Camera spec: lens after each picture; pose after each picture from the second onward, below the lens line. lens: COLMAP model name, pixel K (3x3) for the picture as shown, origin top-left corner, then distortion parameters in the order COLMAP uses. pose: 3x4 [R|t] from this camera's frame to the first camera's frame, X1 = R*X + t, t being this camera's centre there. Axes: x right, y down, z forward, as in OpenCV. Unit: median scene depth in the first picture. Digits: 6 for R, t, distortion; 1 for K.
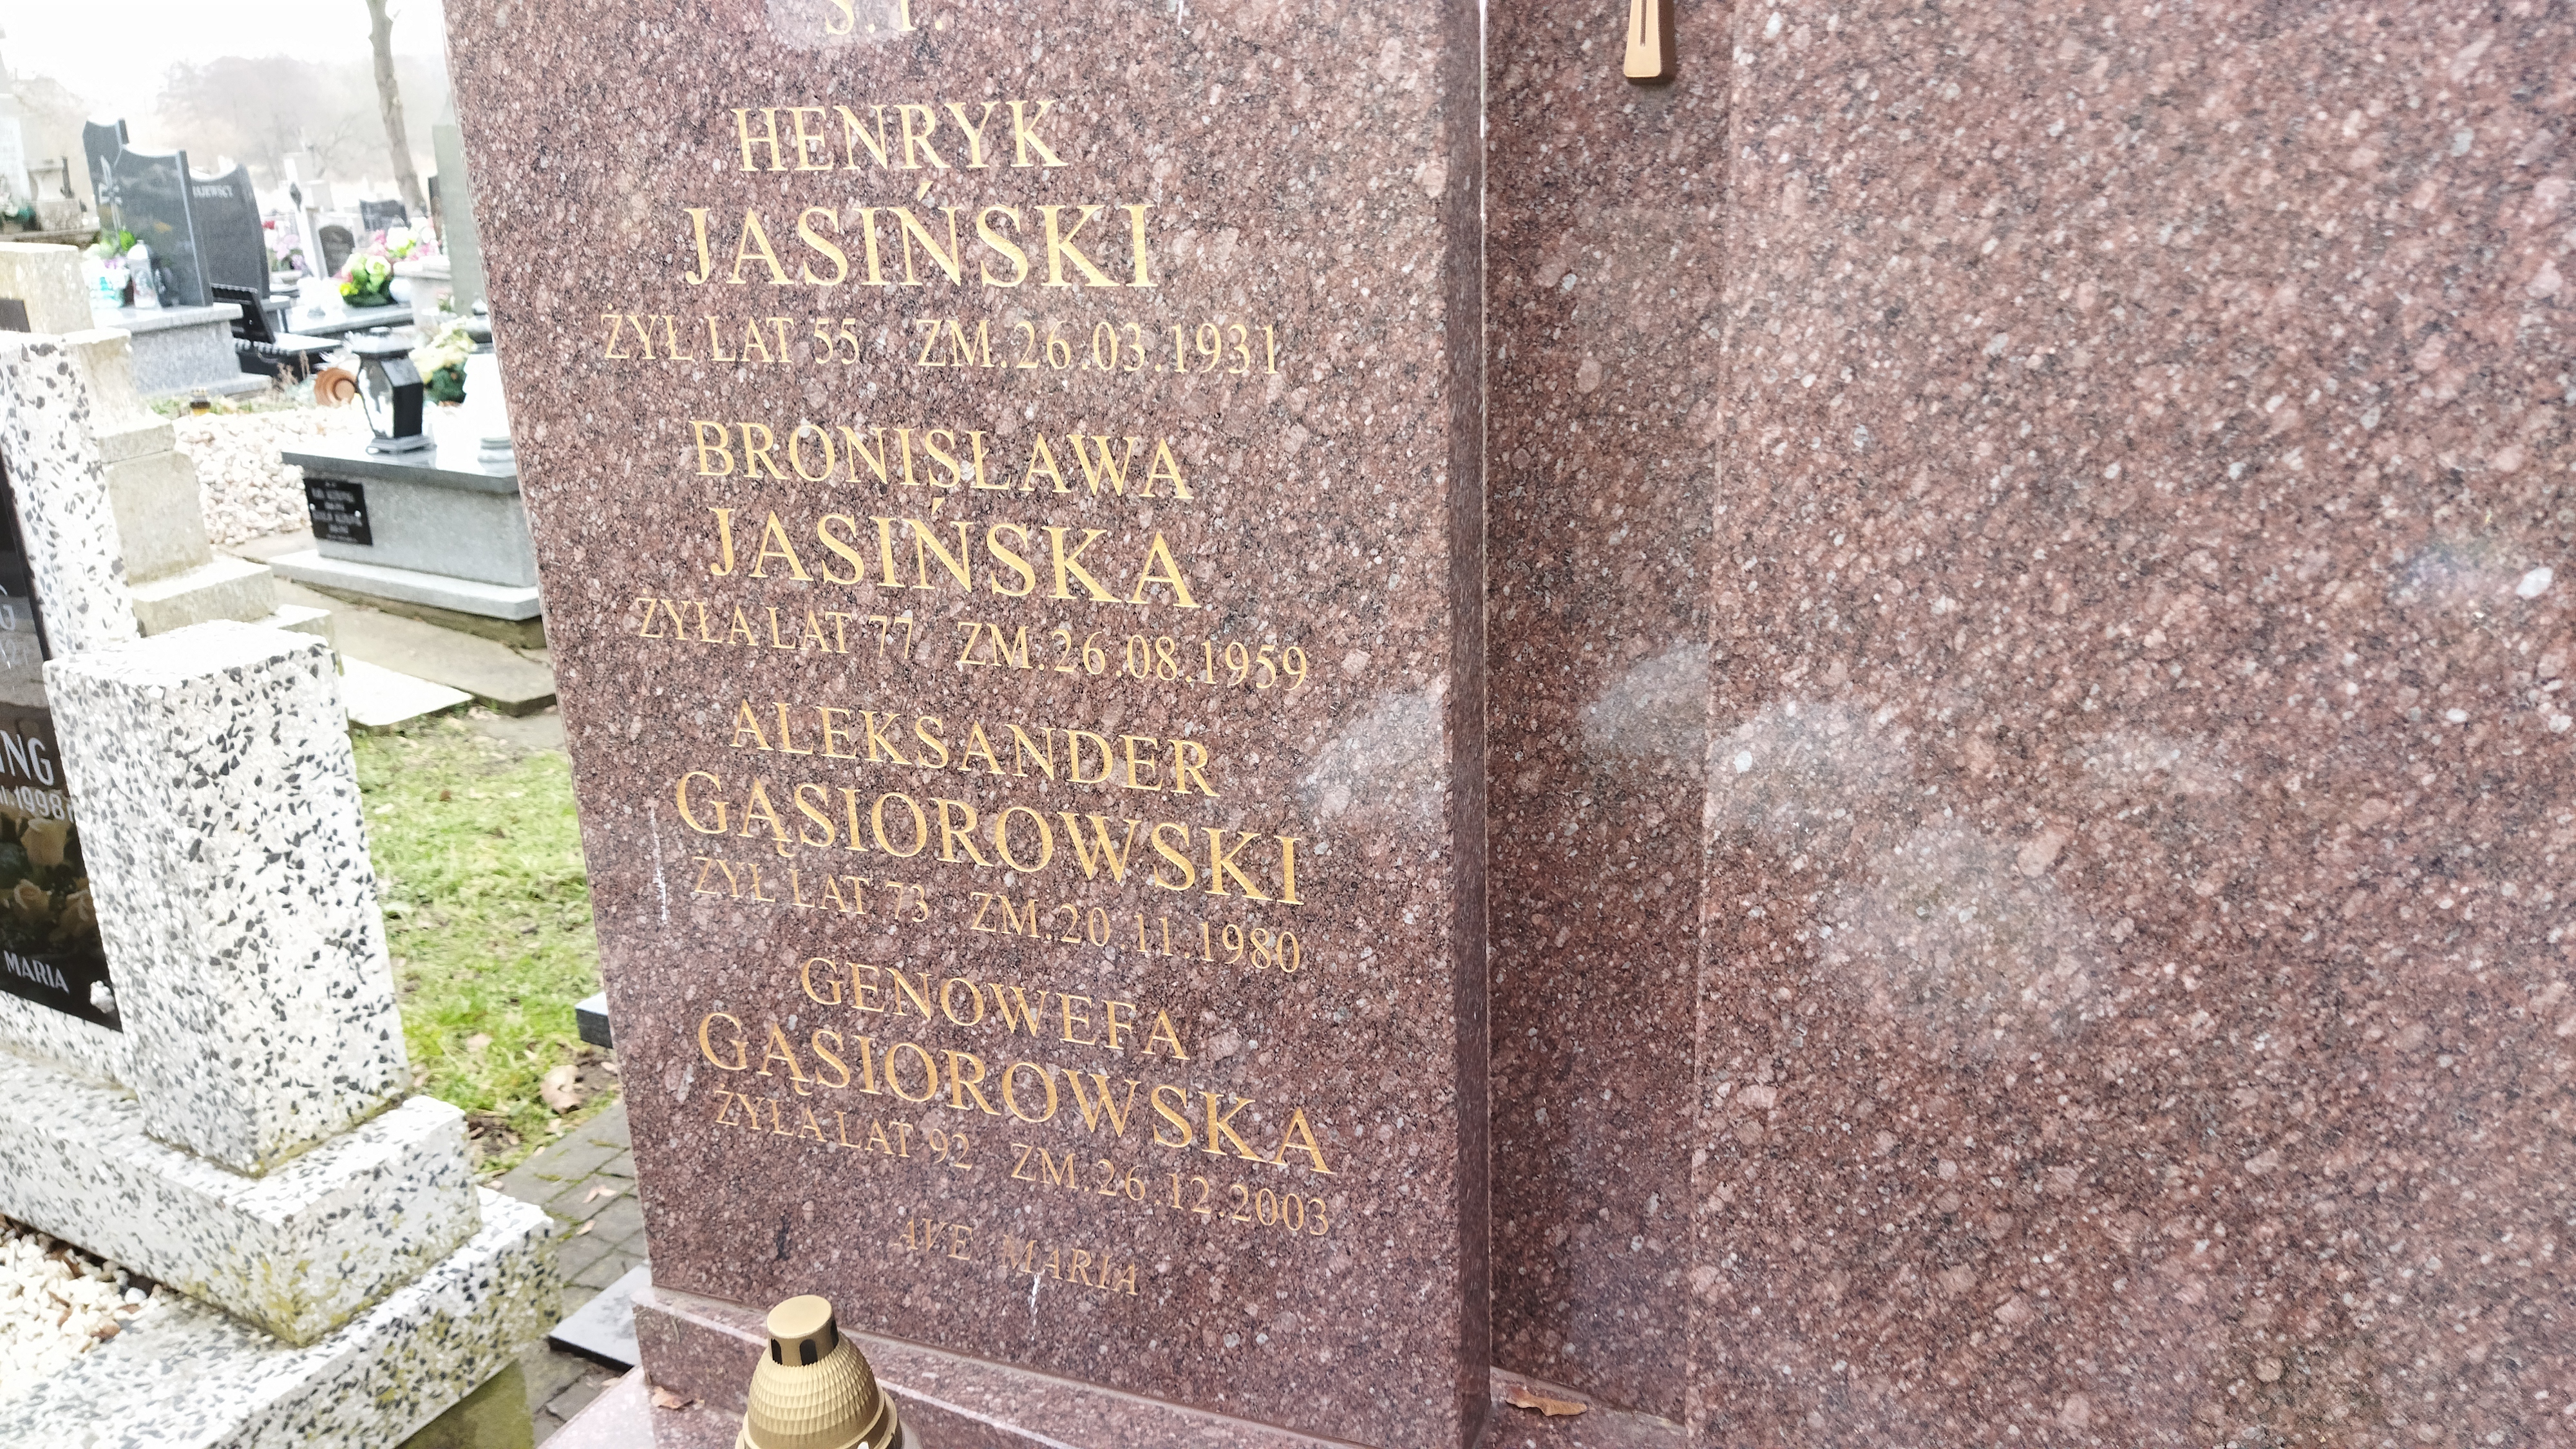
lens RADIAL K [[1872.7, 0, 1280.0], [0, 1872.7, 708.5], [0, 0, 1]] dist [0.094605, -0.150848]
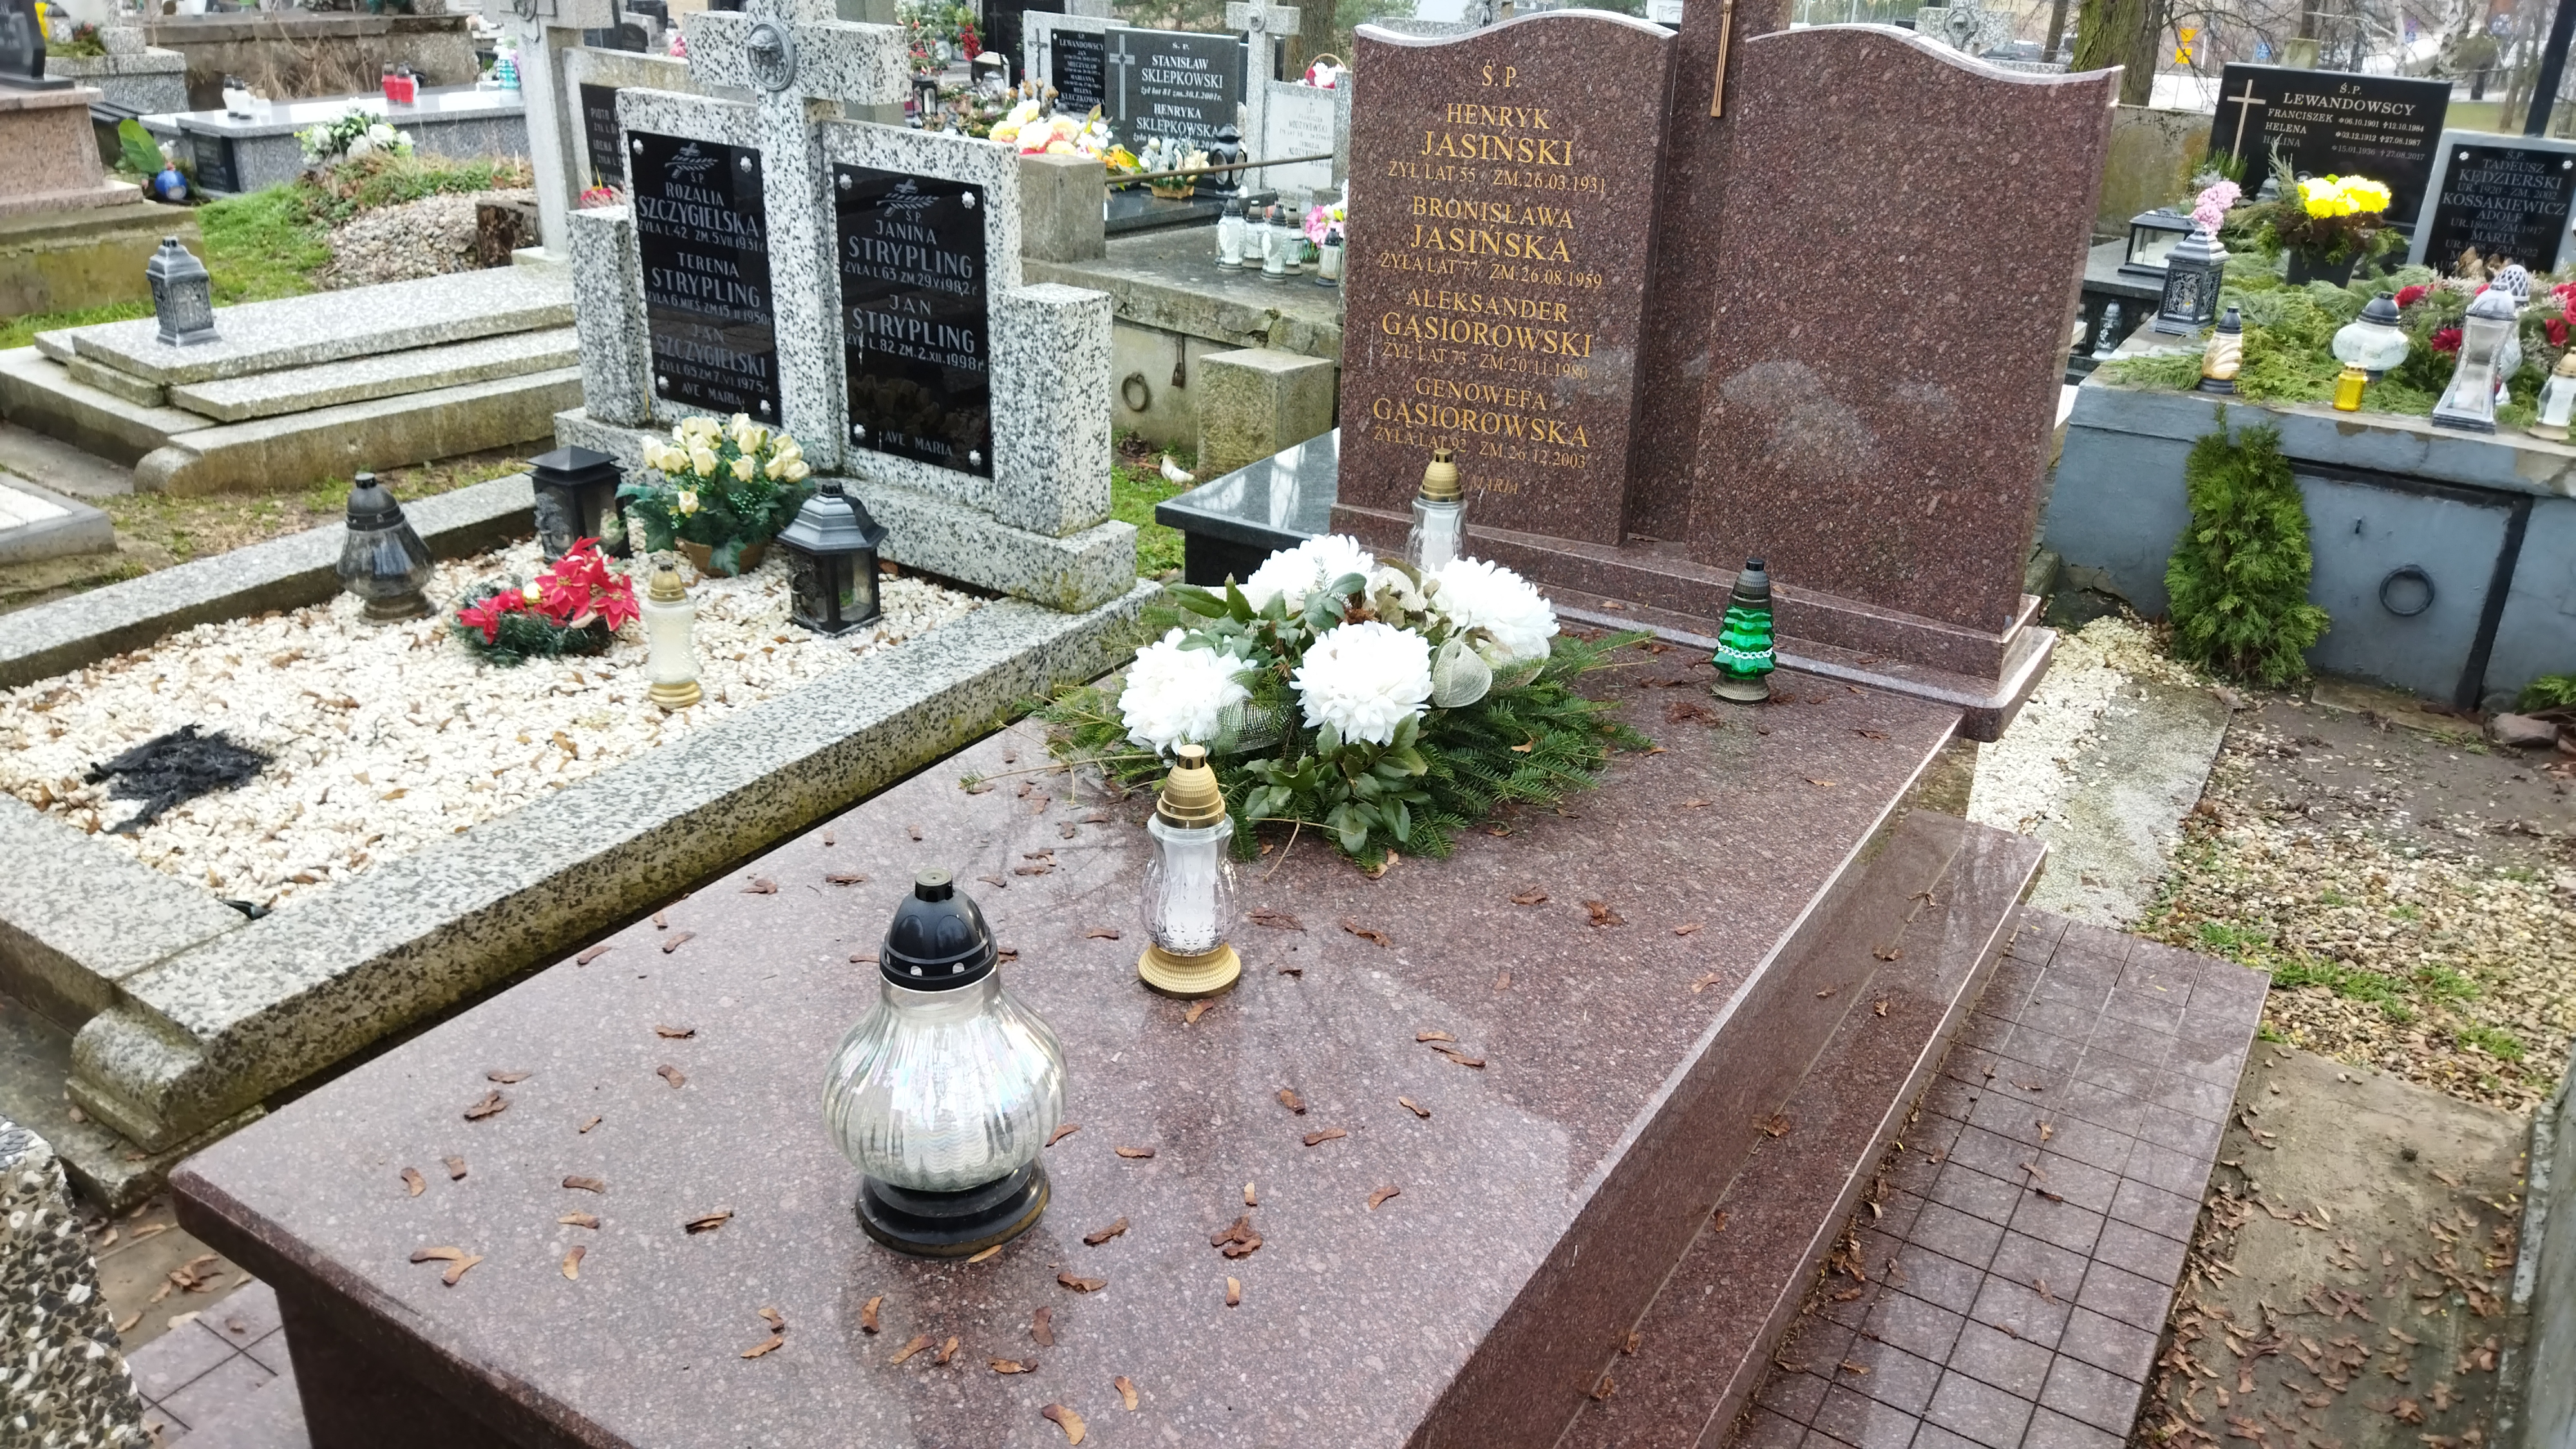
lens RADIAL K [[1872.7, 0, 1280.0], [0, 1872.7, 708.5], [0, 0, 1]] dist [0.094605, -0.150848]
pose [[0.994971, 0.086706, -0.050157, -0.298031], [-0.082435, 0.993239, 0.081740, 0.471287], [0.056905, -0.077194, 0.995391, -2.285169]]
